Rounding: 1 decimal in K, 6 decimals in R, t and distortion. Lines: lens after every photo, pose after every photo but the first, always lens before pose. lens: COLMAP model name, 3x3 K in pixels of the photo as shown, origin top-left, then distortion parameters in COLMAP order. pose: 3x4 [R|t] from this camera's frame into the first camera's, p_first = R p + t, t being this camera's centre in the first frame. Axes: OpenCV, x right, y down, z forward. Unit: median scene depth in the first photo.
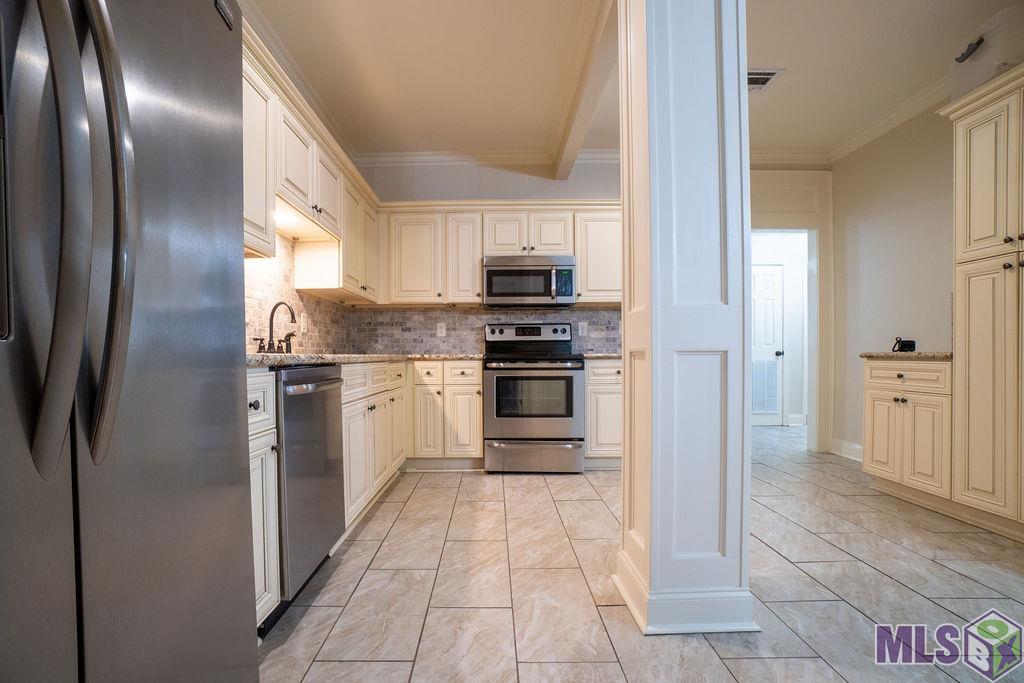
lens RADIAL K [[452.4, 0, 498.8], [0, 452.4, 346.6], [0, 0, 1]] dist [-0.065863, 0.026034]
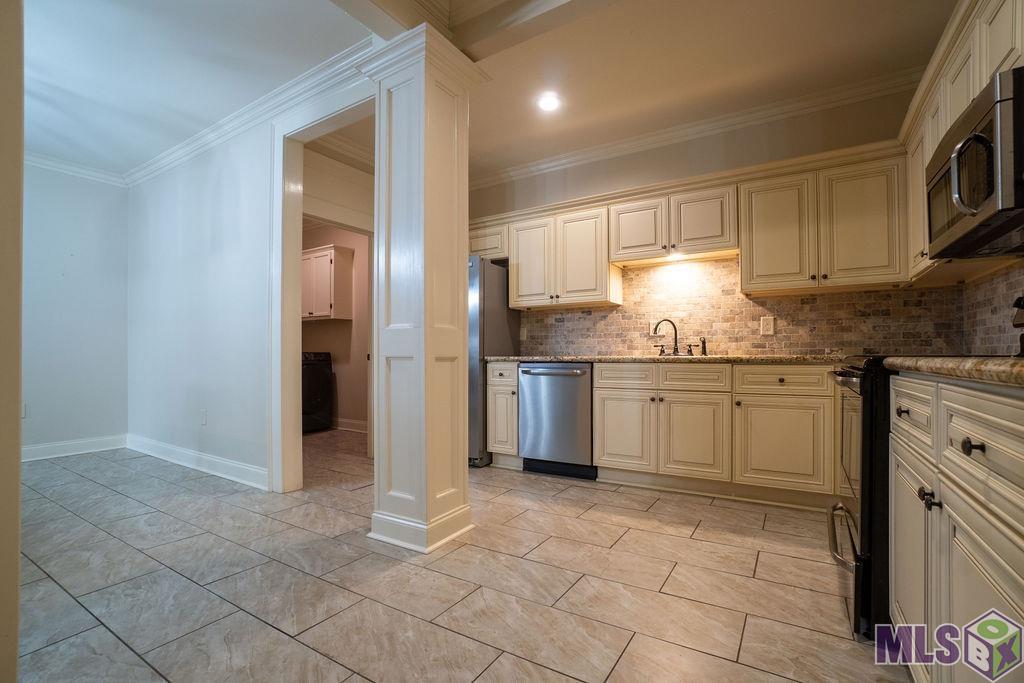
lens RADIAL K [[452.4, 0, 498.8], [0, 452.4, 346.6], [0, 0, 1]] dist [-0.065863, 0.026034]
pose [[-0.529439, -0.005059, -0.848333, 1.061527], [0.026111, 0.999411, -0.022256, 0.018551], [0.847946, -0.033933, -0.528995, 1.414283]]
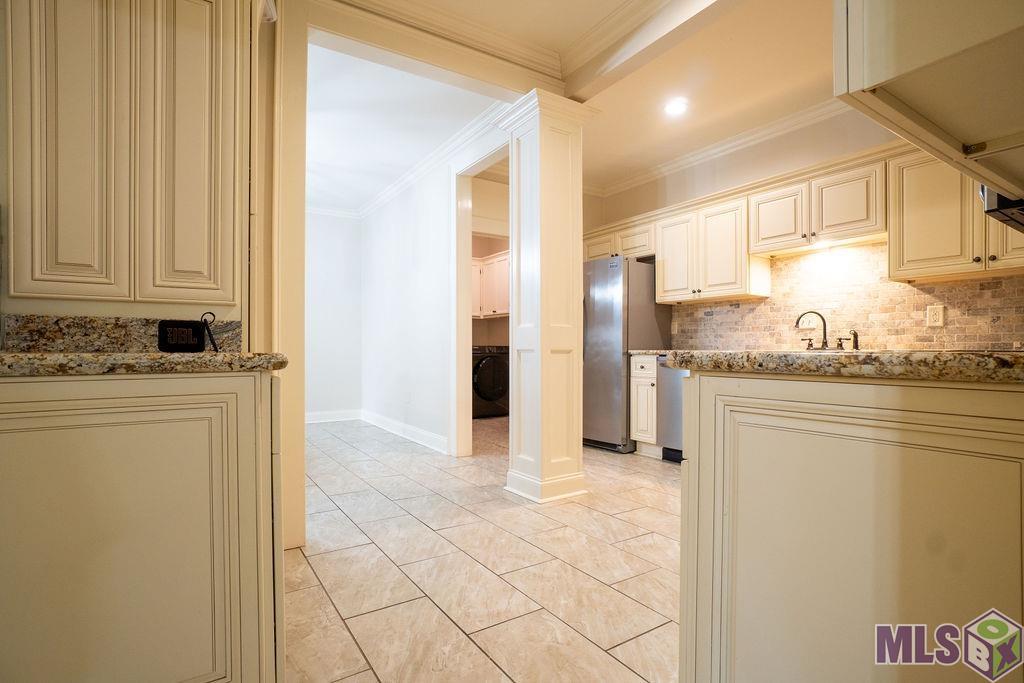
lens RADIAL K [[490.4, 0, 488.3], [0, 490.4, 339.7], [0, 0, 1]] dist [-0.042924, 0.000254]
pose [[-0.853156, -0.001477, -0.521653, 1.143764], [0.018397, 0.999289, -0.032918, 0.028132], [0.521331, -0.037681, -0.852522, 1.813804]]
